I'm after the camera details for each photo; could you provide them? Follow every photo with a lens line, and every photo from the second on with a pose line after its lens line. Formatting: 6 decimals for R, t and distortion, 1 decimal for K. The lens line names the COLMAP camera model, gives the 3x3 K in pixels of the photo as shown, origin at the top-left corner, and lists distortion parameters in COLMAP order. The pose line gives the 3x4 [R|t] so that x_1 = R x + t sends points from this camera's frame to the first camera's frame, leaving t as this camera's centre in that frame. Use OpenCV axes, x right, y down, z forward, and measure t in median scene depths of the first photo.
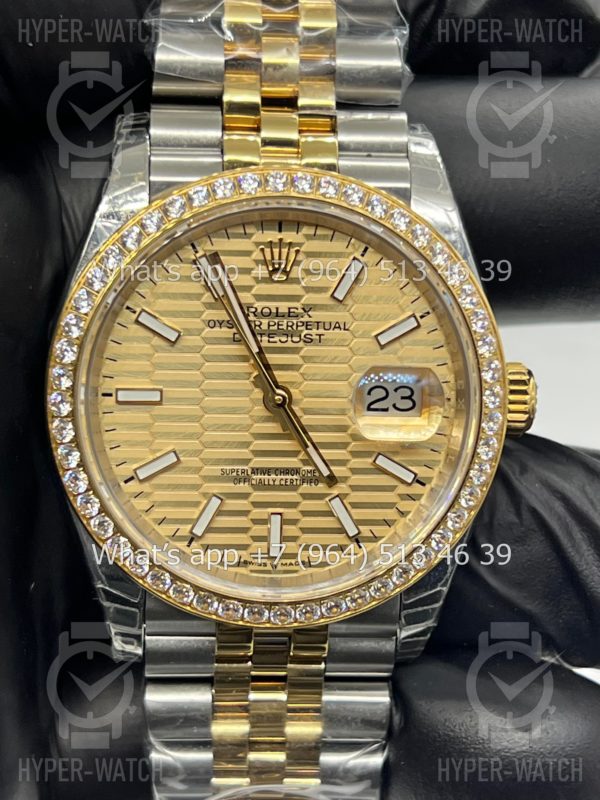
lens RADIAL K [[1842.5, 0, 292.0], [0, 1842.5, 417.9], [0, 0, 1]] dist [0.217616, 0.000000]
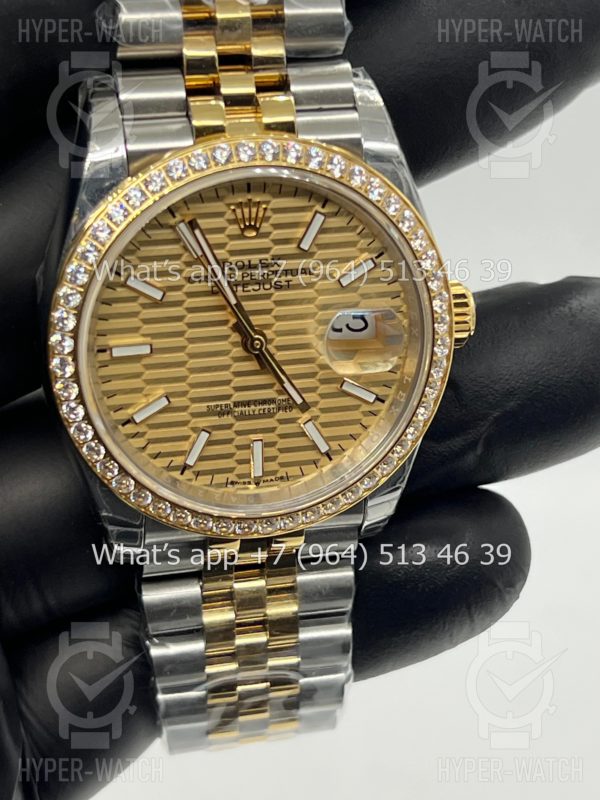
lens RADIAL K [[1842.5, 0, 274.9], [0, 1842.5, 383.5], [0, 0, 1]] dist [0.217616, 0.000000]
pose [[0.988151, -0.081201, 0.130246, -0.142045], [0.052181, 0.975777, 0.212452, -0.220505], [-0.144343, -0.203138, 0.968452, -0.085240]]
